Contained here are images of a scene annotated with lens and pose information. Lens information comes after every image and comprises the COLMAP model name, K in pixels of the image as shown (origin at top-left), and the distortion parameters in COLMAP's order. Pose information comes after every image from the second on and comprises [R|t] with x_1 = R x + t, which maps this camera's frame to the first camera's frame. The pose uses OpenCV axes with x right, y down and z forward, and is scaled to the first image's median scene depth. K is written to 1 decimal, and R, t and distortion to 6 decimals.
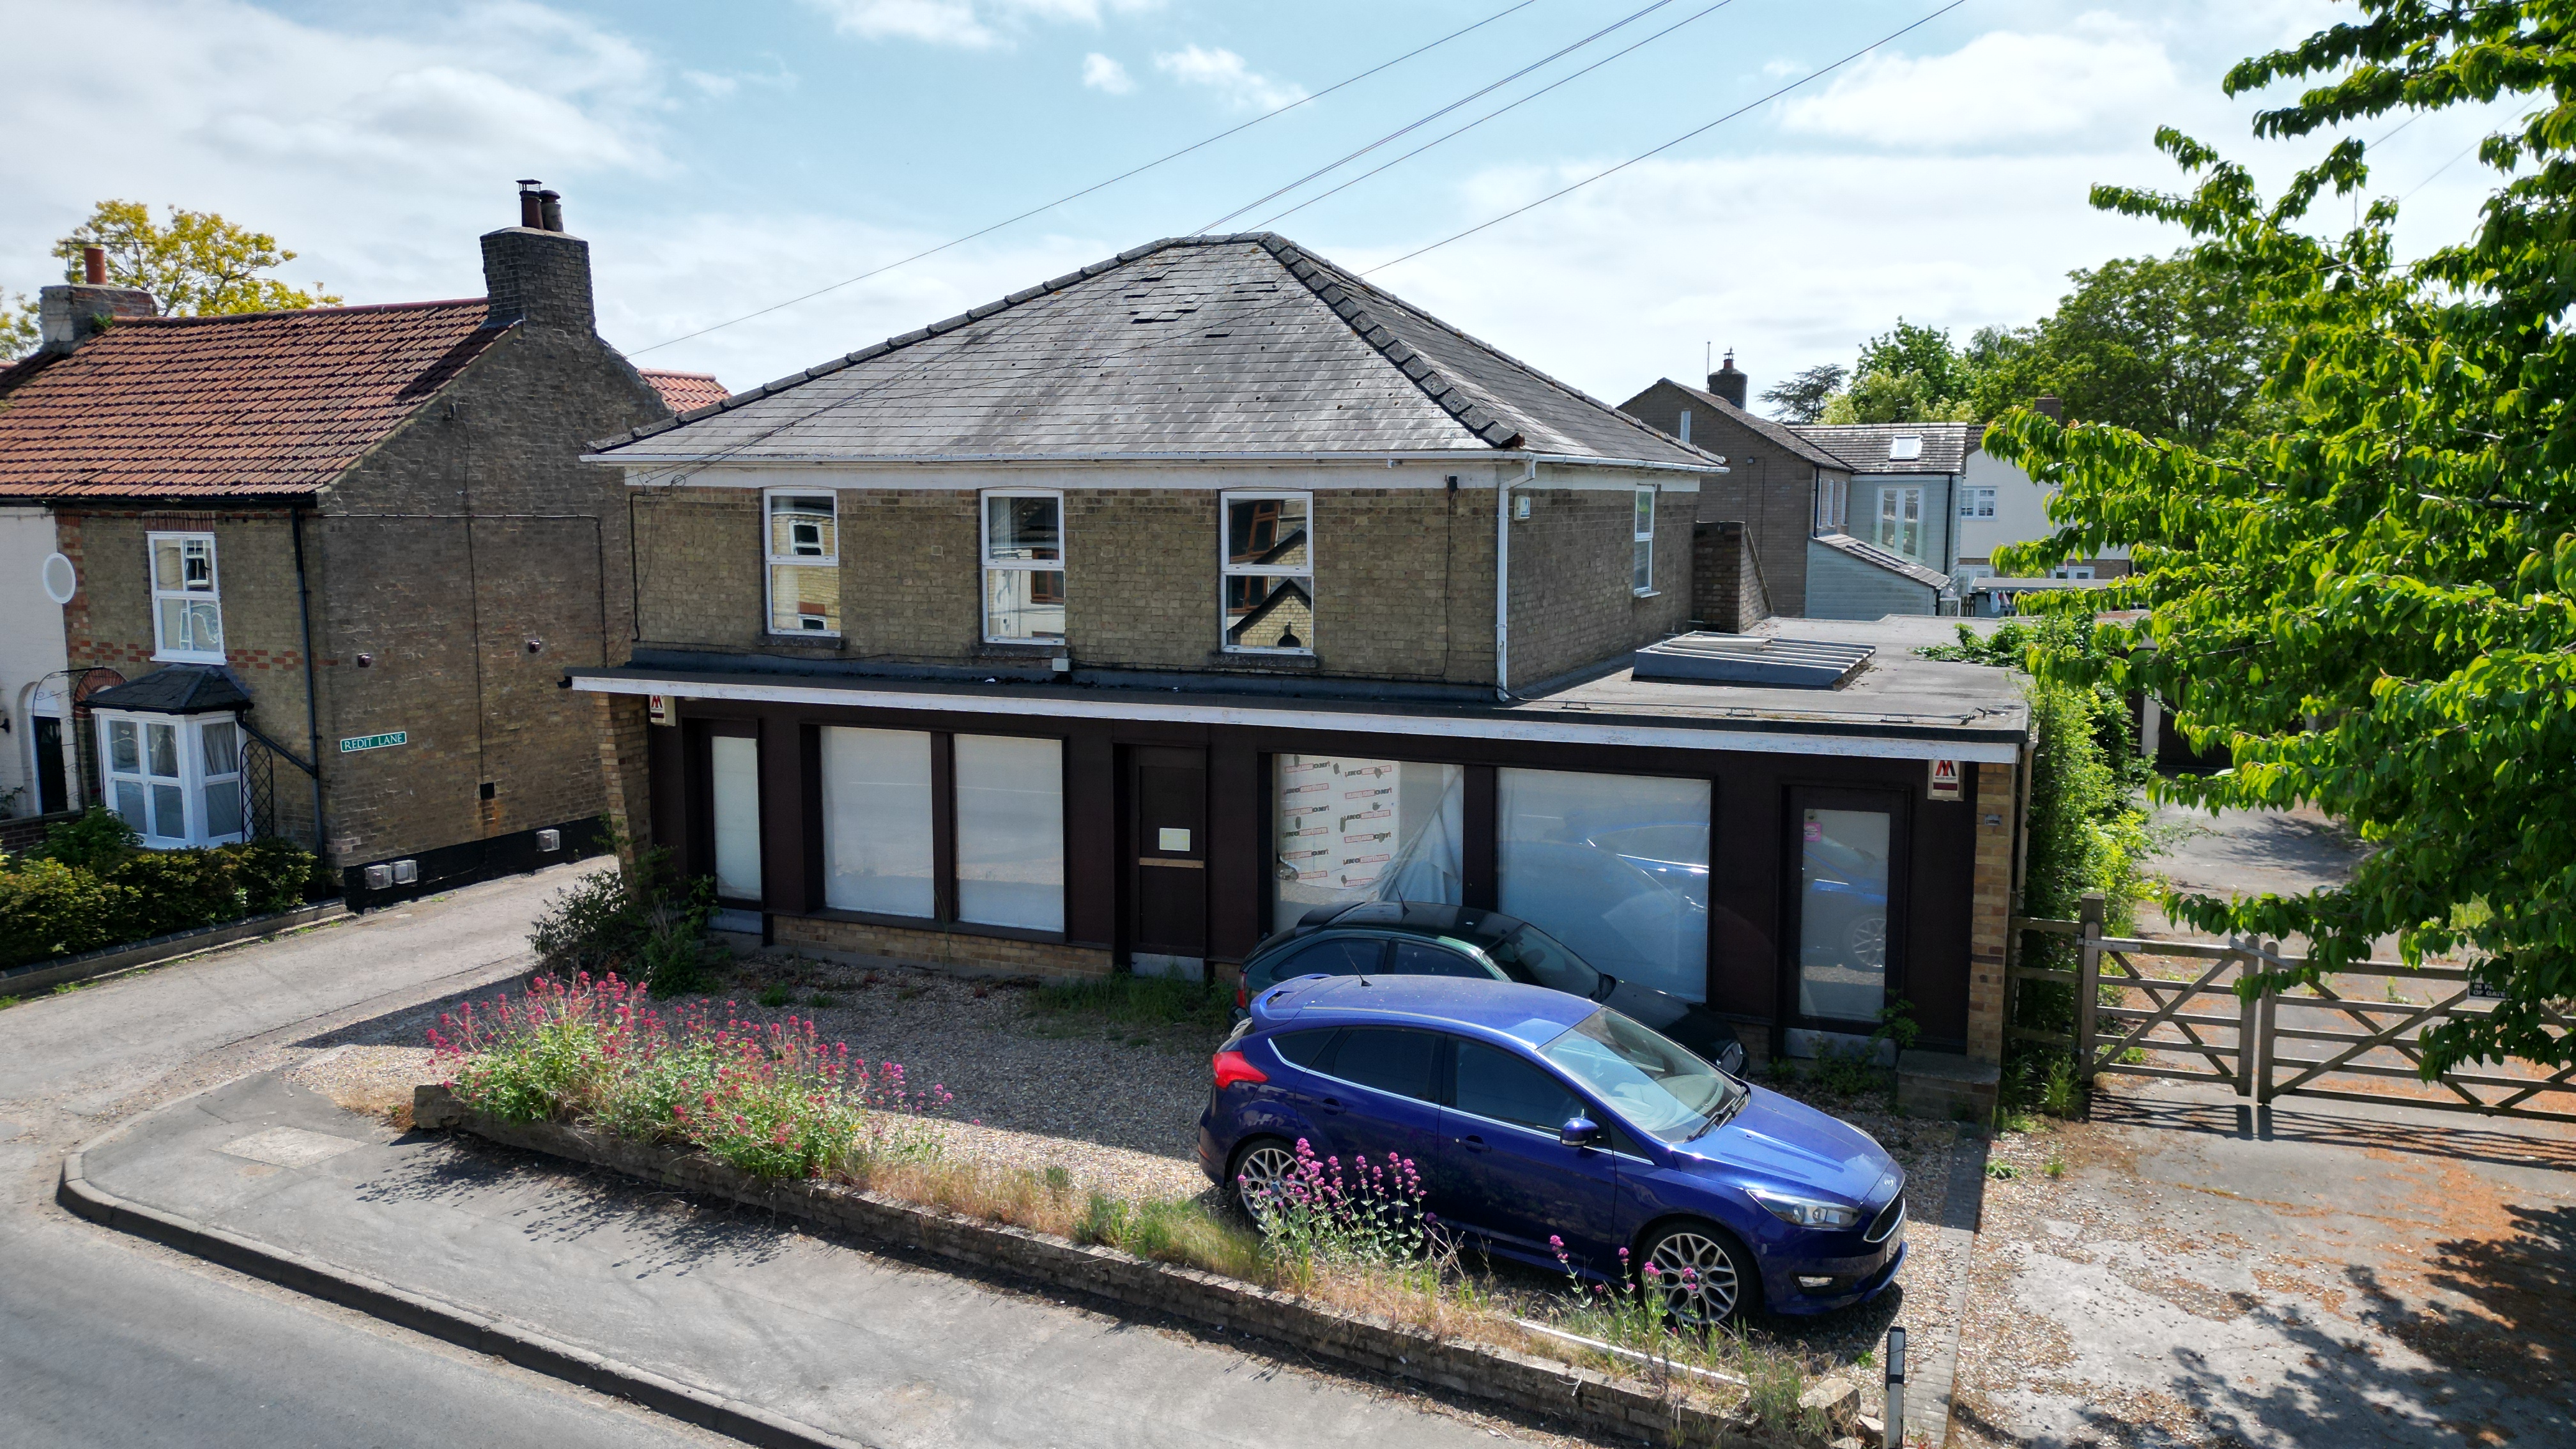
lens RADIAL K [[1820.4, 0, 1293.6], [0, 1820.4, 720.3], [0, 0, 1]] dist [0.018238, -0.009094]
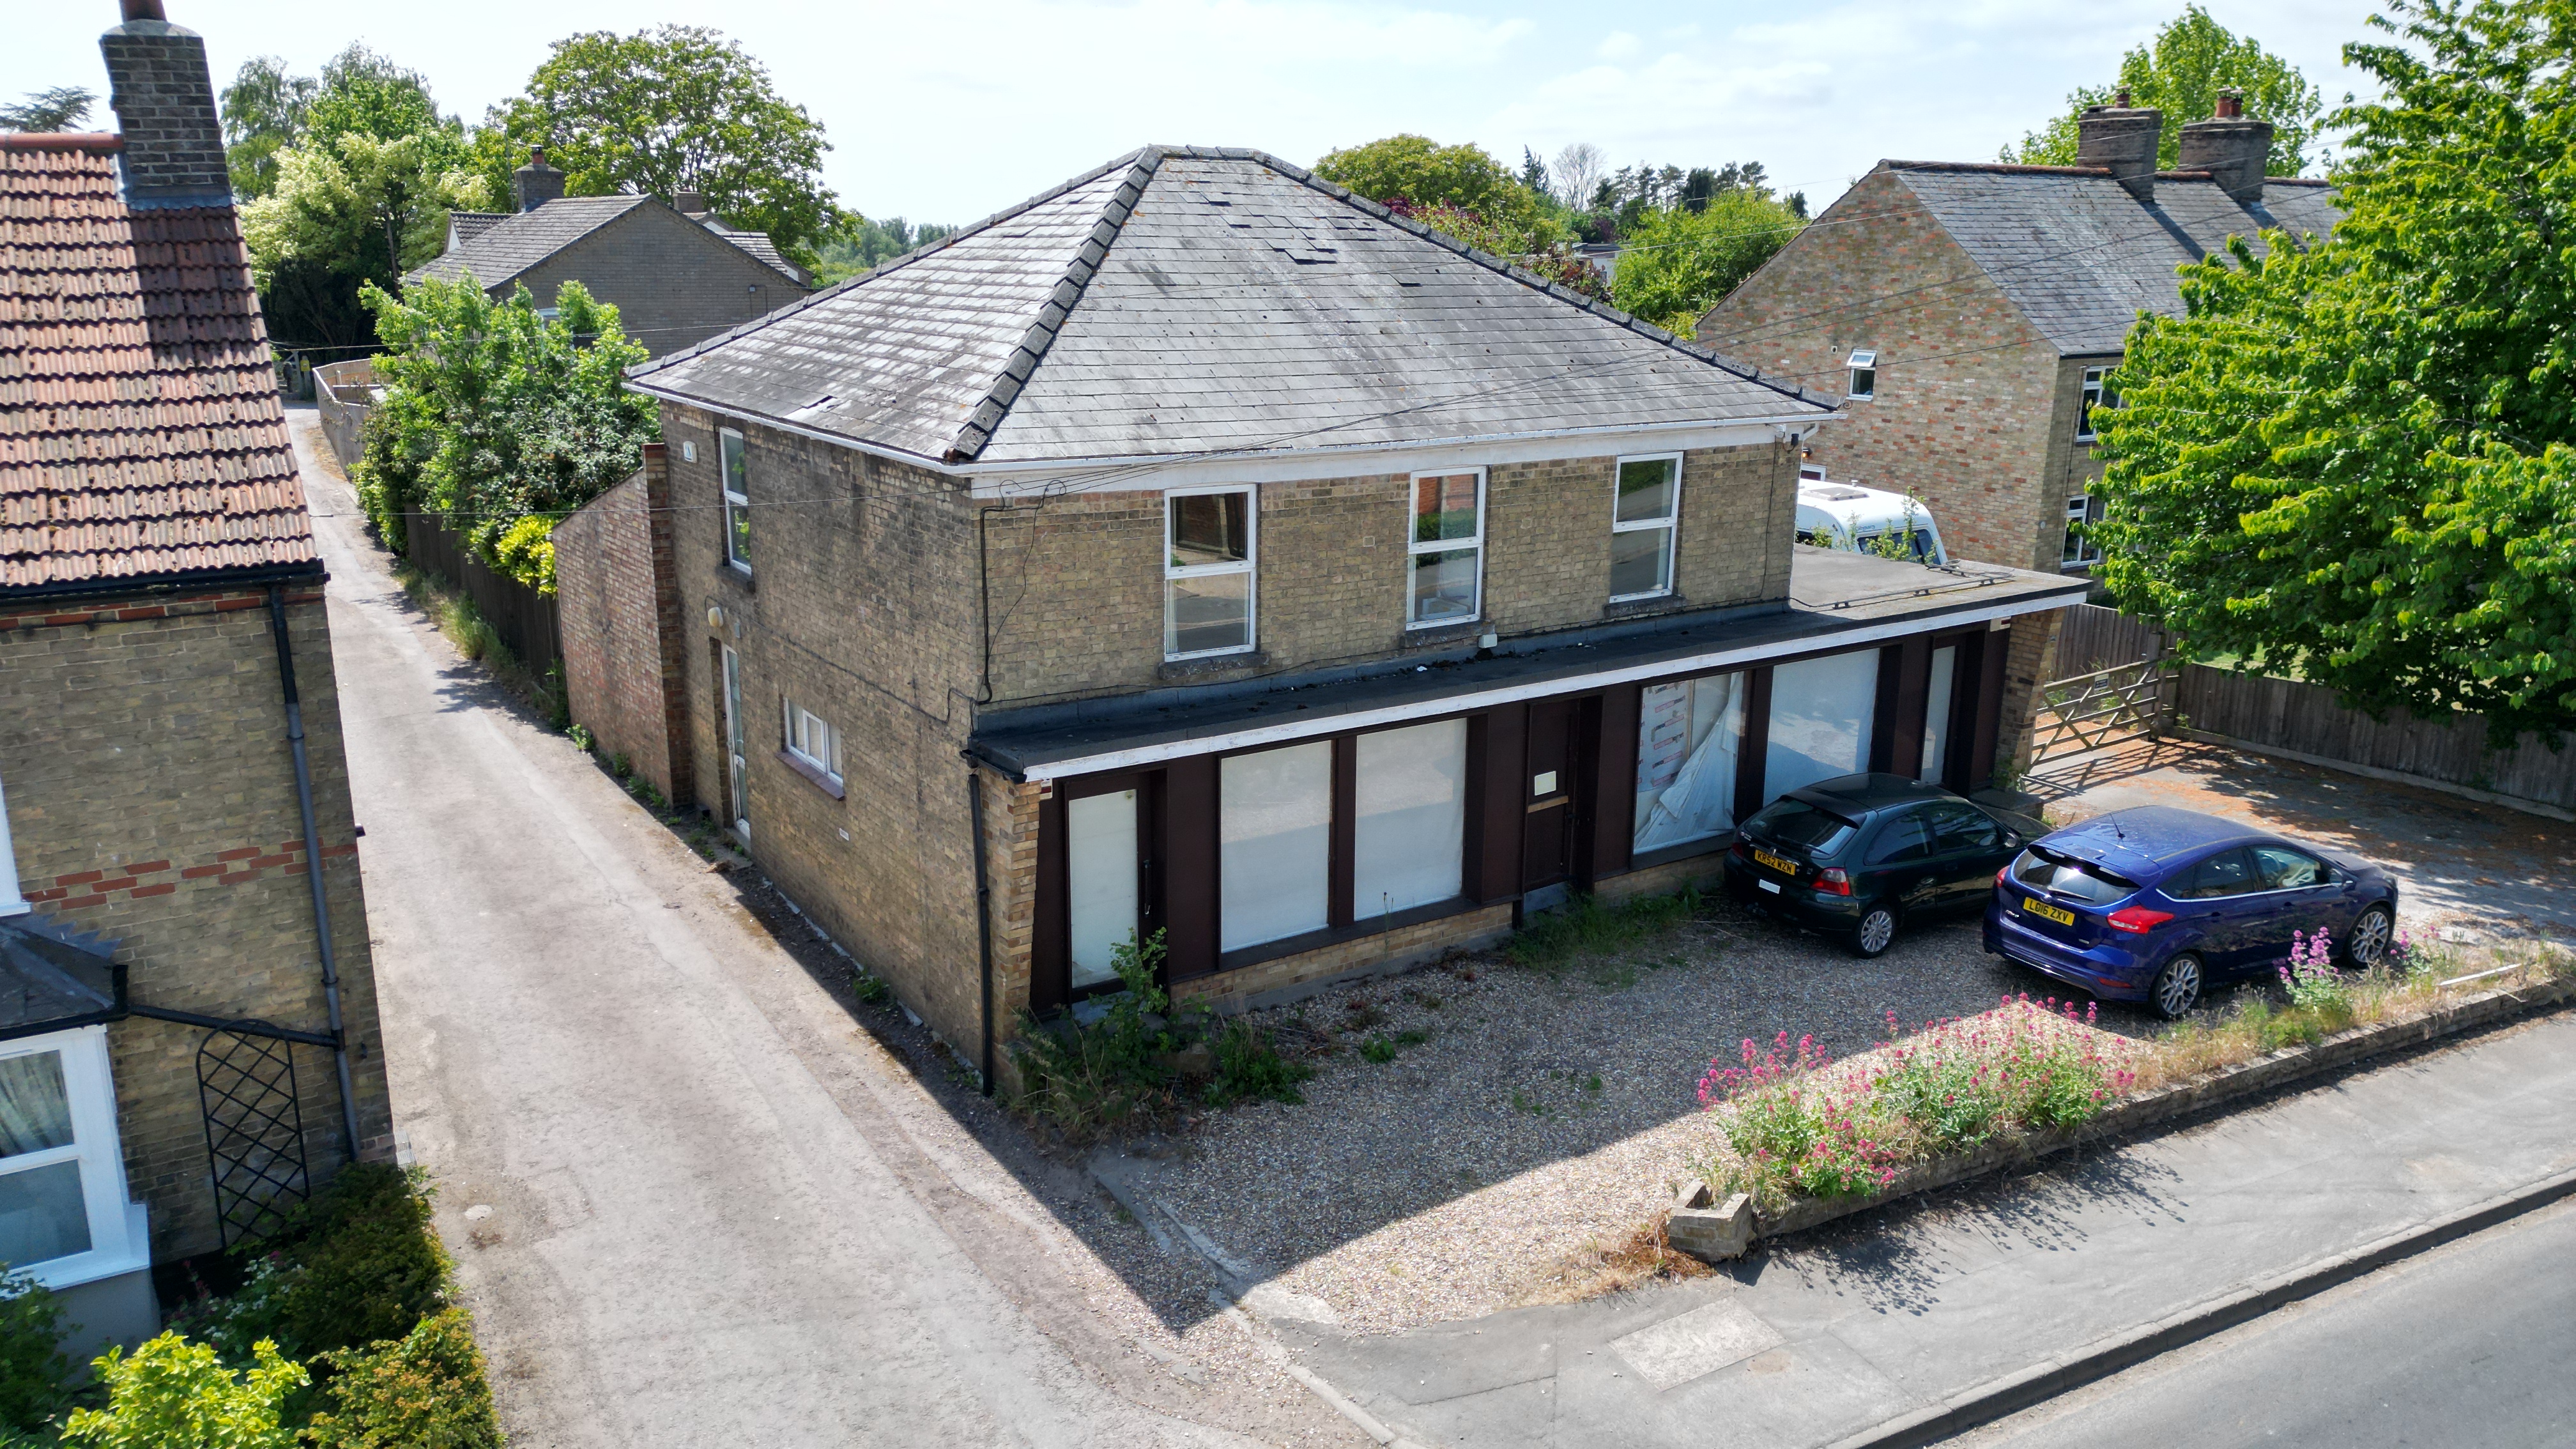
lens RADIAL K [[1820.4, 0, 1288.9], [0, 1820.4, 732.3], [0, 0, 1]] dist [0.018238, -0.009094]
pose [[0.549334, -0.215884, 0.807234, -1.015986], [0.090508, 0.975738, 0.199356, -0.192168], [-0.830687, -0.036452, 0.555545, 0.535972]]
